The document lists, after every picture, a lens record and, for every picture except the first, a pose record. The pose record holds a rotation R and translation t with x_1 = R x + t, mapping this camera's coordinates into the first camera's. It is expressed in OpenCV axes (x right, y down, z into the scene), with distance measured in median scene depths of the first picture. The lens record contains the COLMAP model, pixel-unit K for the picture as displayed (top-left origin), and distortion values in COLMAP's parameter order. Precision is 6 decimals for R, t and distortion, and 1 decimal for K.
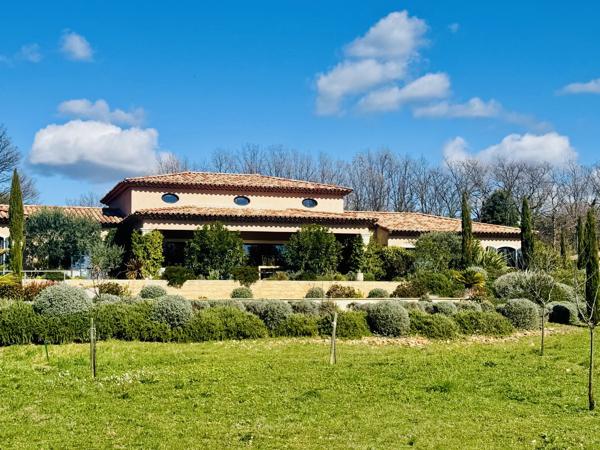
lens RADIAL K [[443.2, 0, 303.9], [0, 443.2, 224.4], [0, 0, 1]] dist [0.005499, 0.008666]
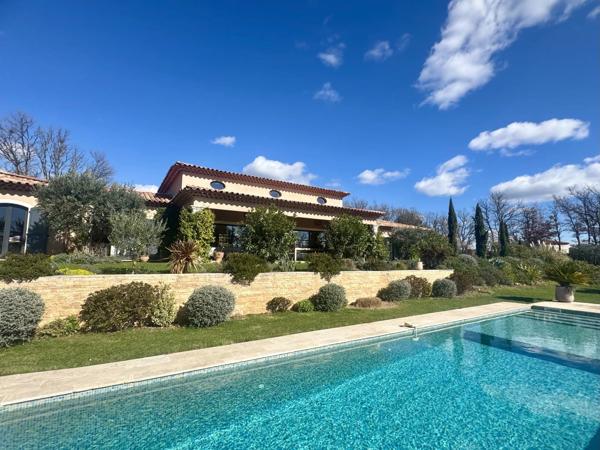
lens RADIAL K [[221.1, 0, 300.0], [0, 221.1, 225.0], [0, 0, 1]] dist [0.000097, 0.000069]
pose [[0.991448, 0.049418, 0.120780, -0.195240], [-0.051192, 0.998621, 0.011624, 0.032240], [-0.120039, -0.017707, 0.992611, 0.513078]]
